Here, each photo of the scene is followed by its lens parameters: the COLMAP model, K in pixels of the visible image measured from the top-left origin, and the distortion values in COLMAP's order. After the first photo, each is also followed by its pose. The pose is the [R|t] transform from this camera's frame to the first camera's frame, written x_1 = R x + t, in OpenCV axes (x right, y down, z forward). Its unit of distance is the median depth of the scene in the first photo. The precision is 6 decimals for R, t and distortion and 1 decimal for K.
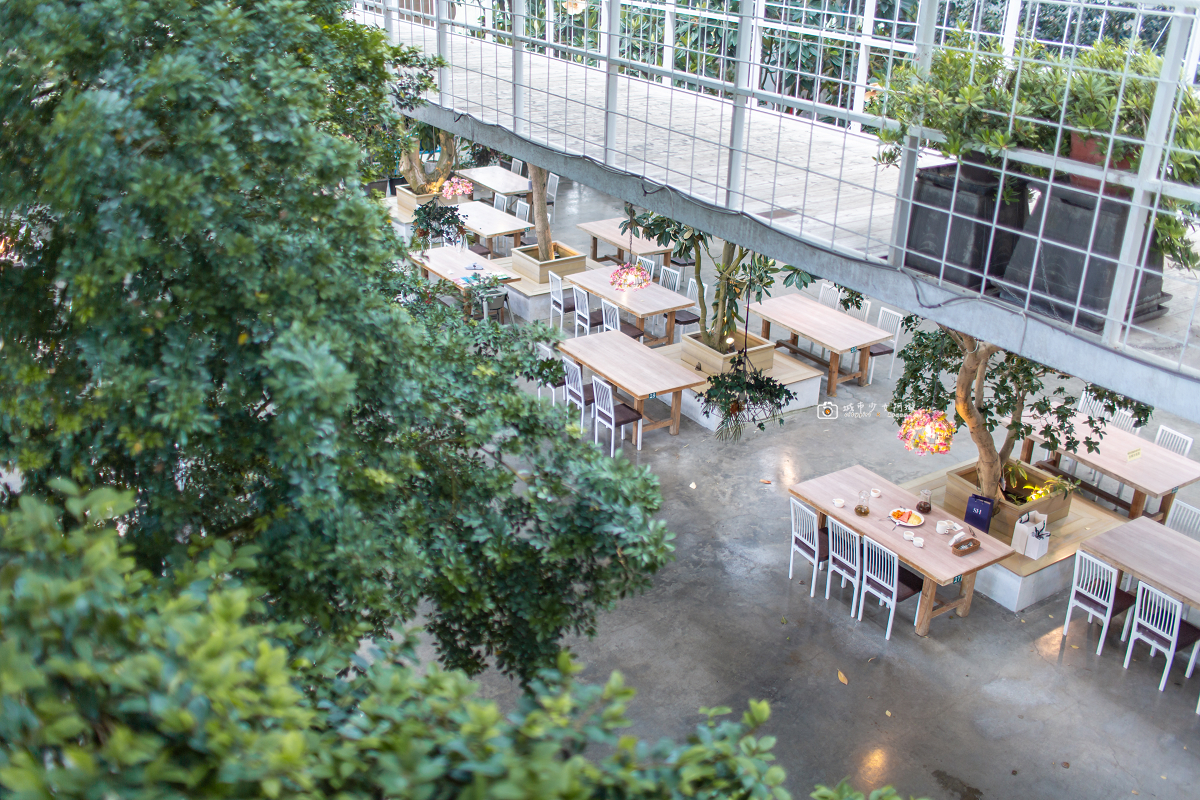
lens RADIAL K [[1101.9, 0, 598.0], [0, 1101.9, 399.5], [0, 0, 1]] dist [0.006155, 0.000000]
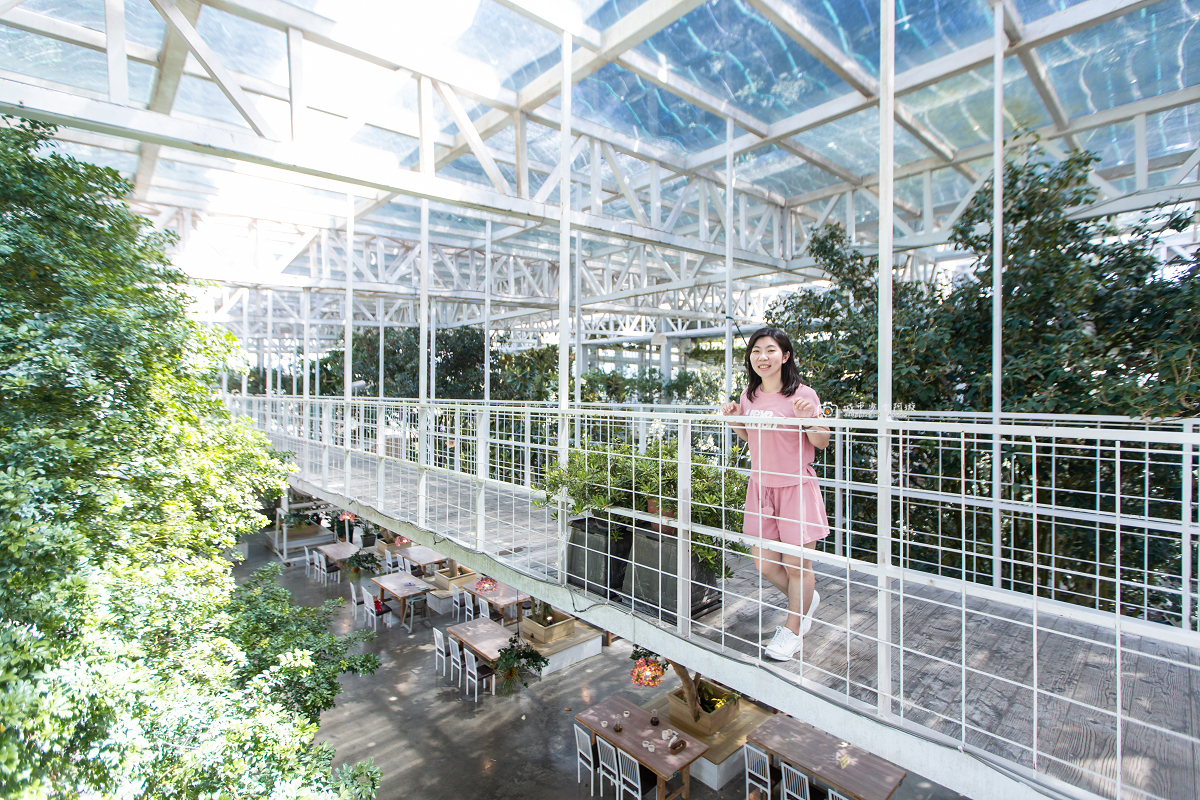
lens RADIAL K [[548.8, 0, 599.2], [0, 548.8, 395.8], [0, 0, 1]] dist [-0.001534, 0.000098]
pose [[0.984505, -0.013744, 0.174819, 0.082960], [0.085333, 0.908475, -0.409135, -0.017596], [-0.153195, 0.417714, 0.895571, 0.079572]]
